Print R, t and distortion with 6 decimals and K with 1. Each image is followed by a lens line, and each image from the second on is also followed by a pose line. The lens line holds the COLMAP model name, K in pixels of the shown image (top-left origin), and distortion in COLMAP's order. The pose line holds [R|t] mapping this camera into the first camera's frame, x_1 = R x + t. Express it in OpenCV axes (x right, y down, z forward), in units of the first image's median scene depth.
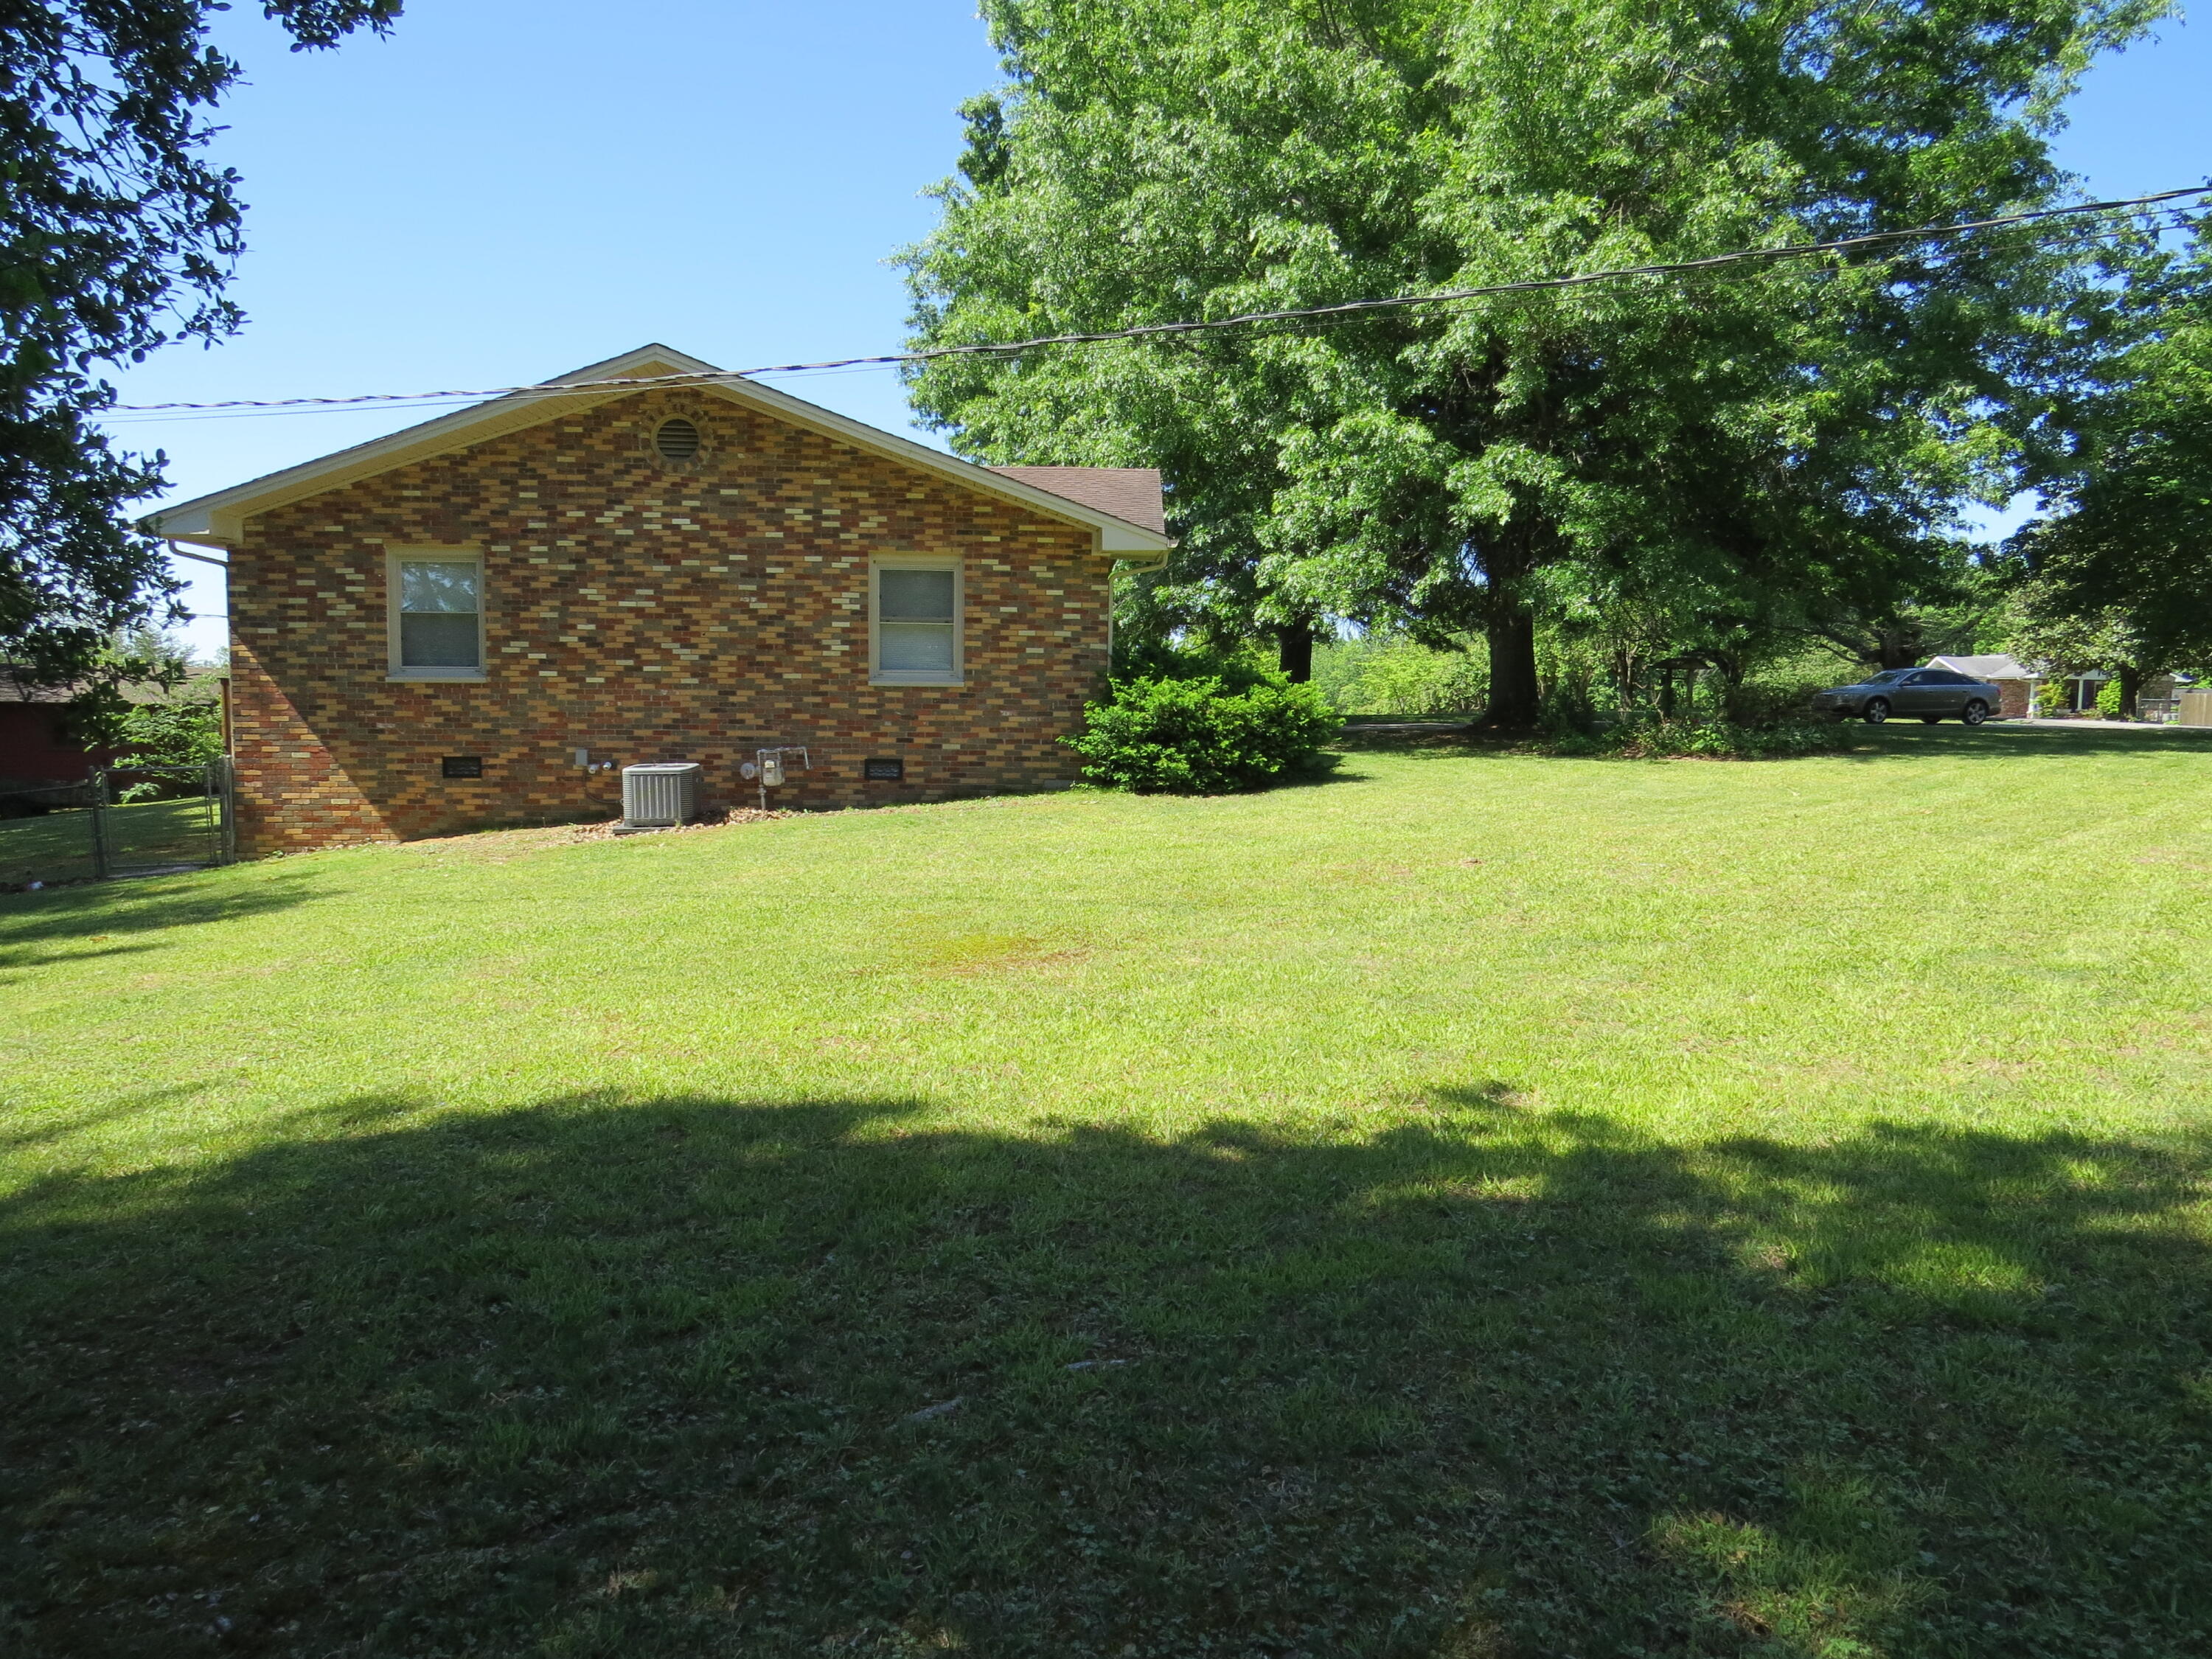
lens RADIAL K [[1607.6, 0, 1109.4], [0, 1607.6, 819.6], [0, 0, 1]] dist [-0.004850, 0.005025]
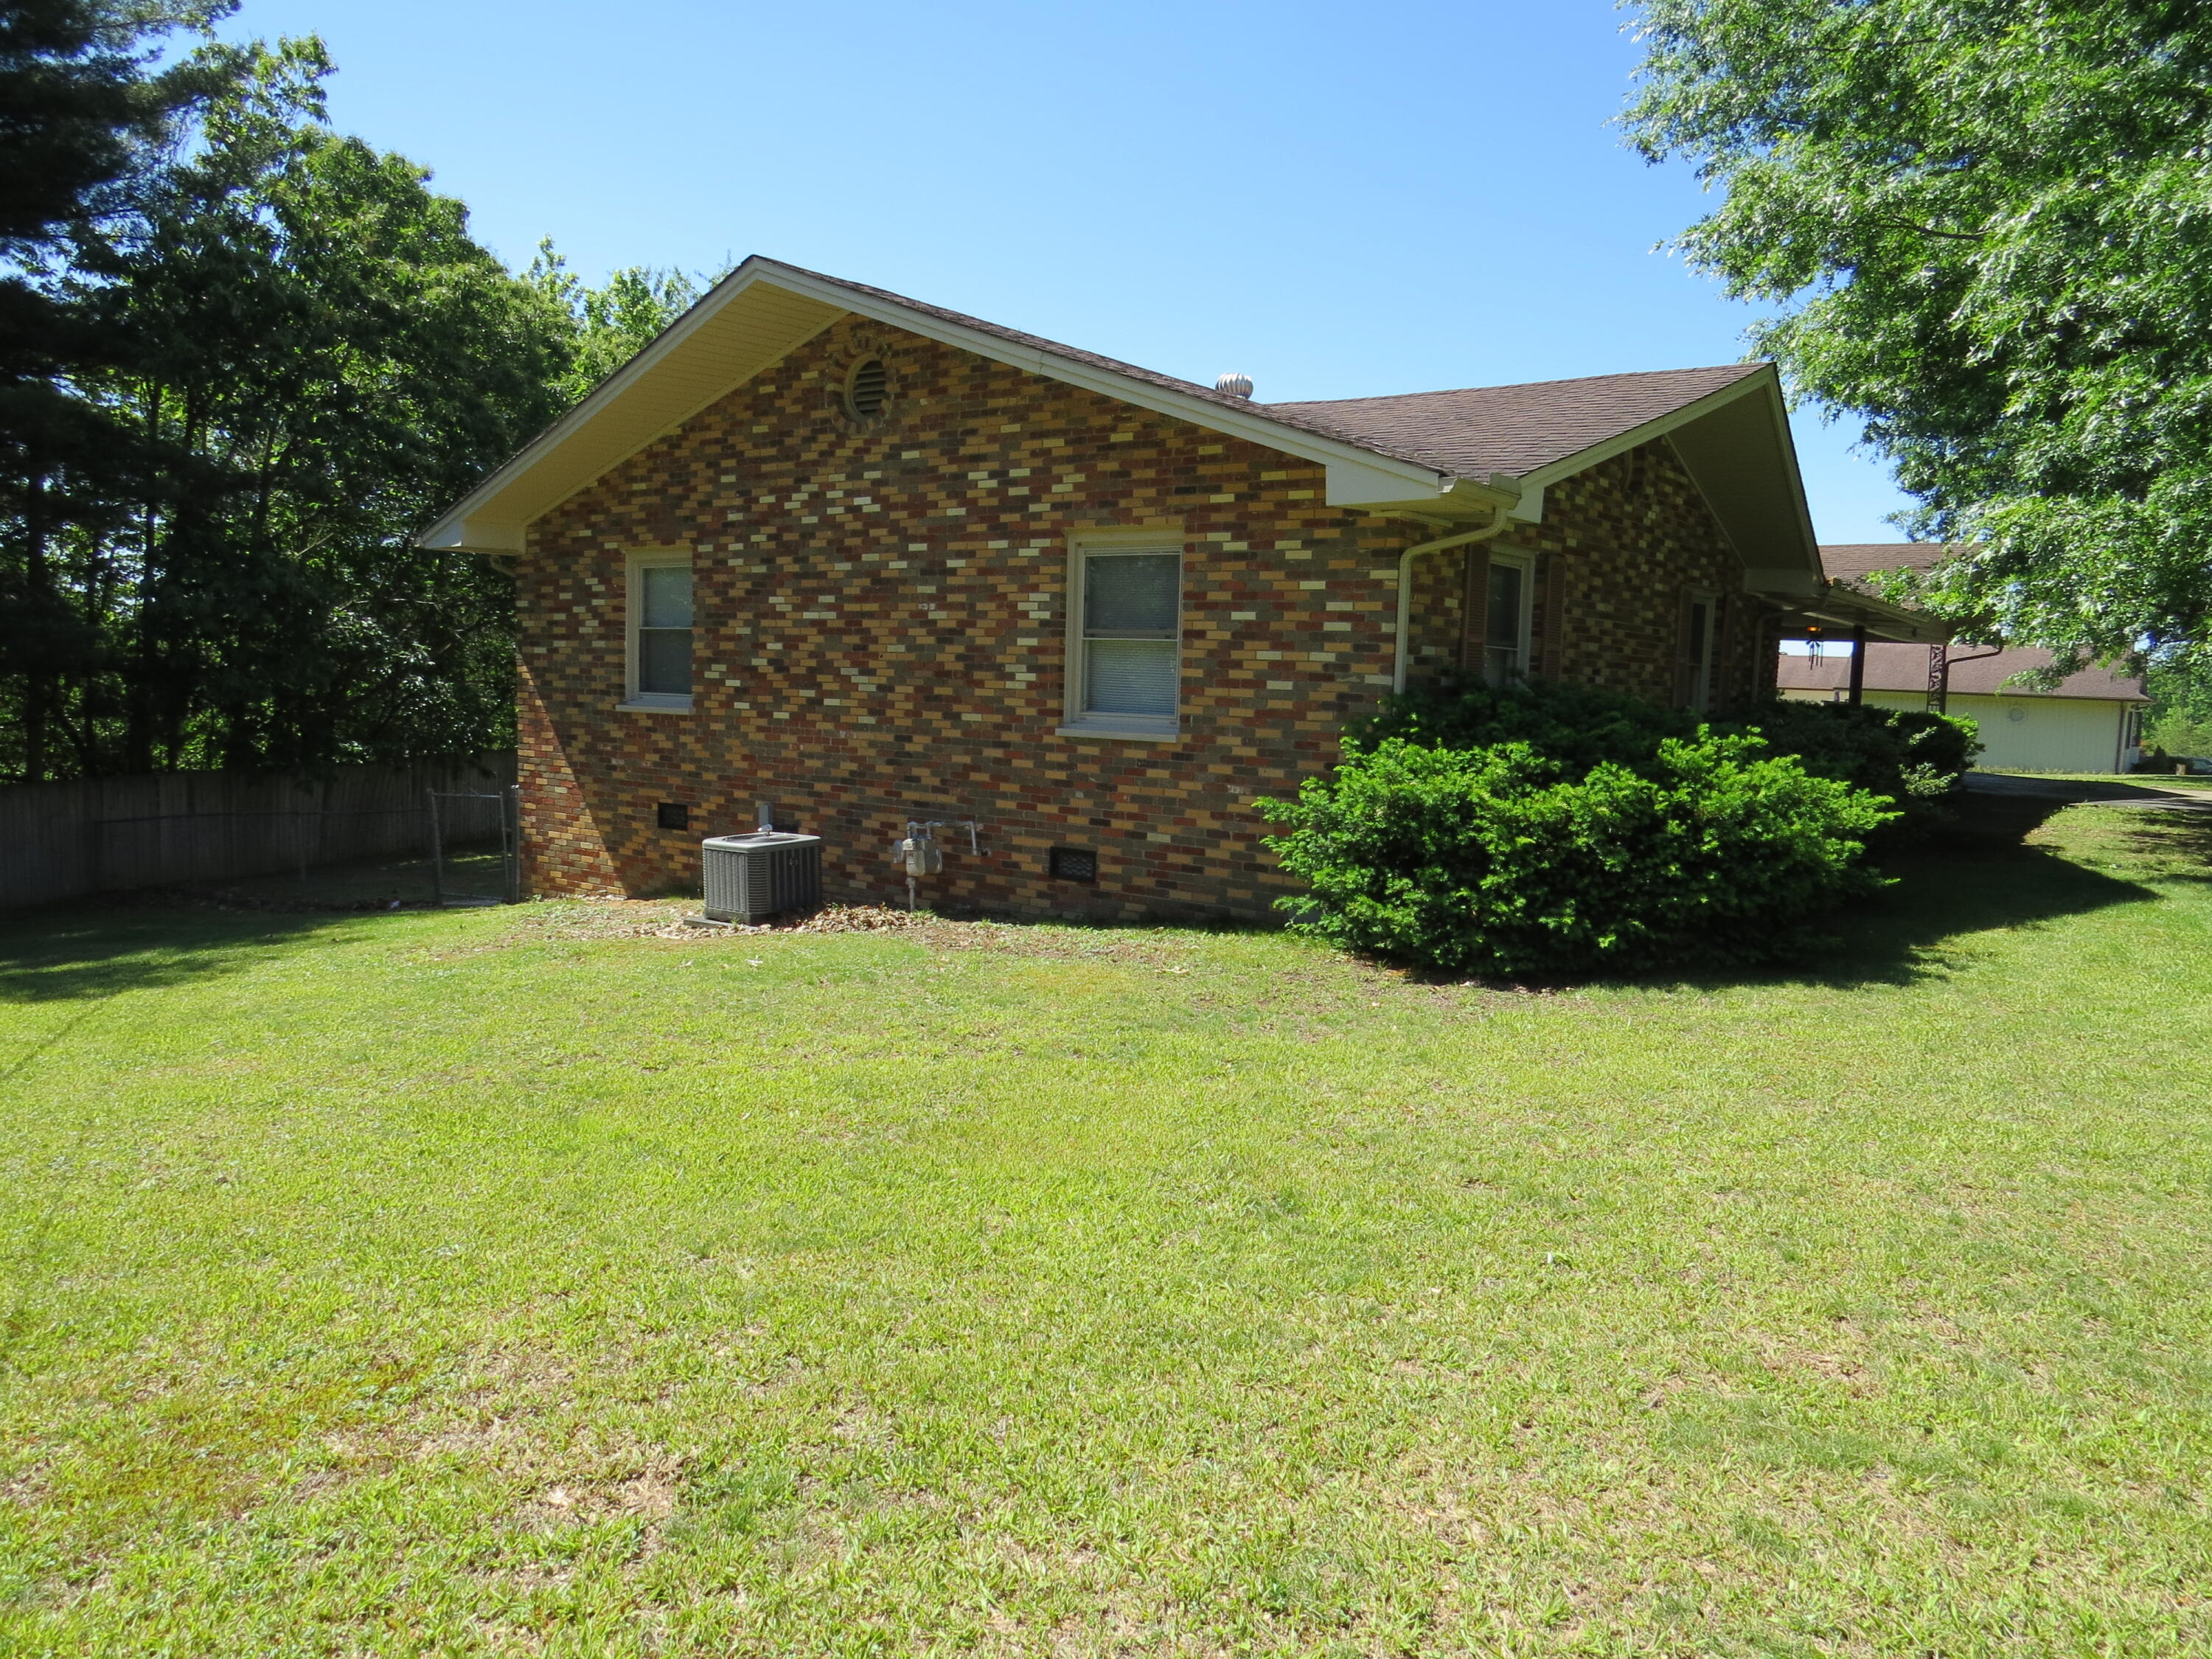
lens RADIAL K [[1607.6, 0, 1109.4], [0, 1607.6, 819.6], [0, 0, 1]] dist [-0.004850, 0.005025]
pose [[0.724669, 0.073677, -0.685147, 0.320288], [-0.076080, 0.996744, 0.026716, -0.069171], [0.684885, 0.032766, 0.727914, 0.547362]]
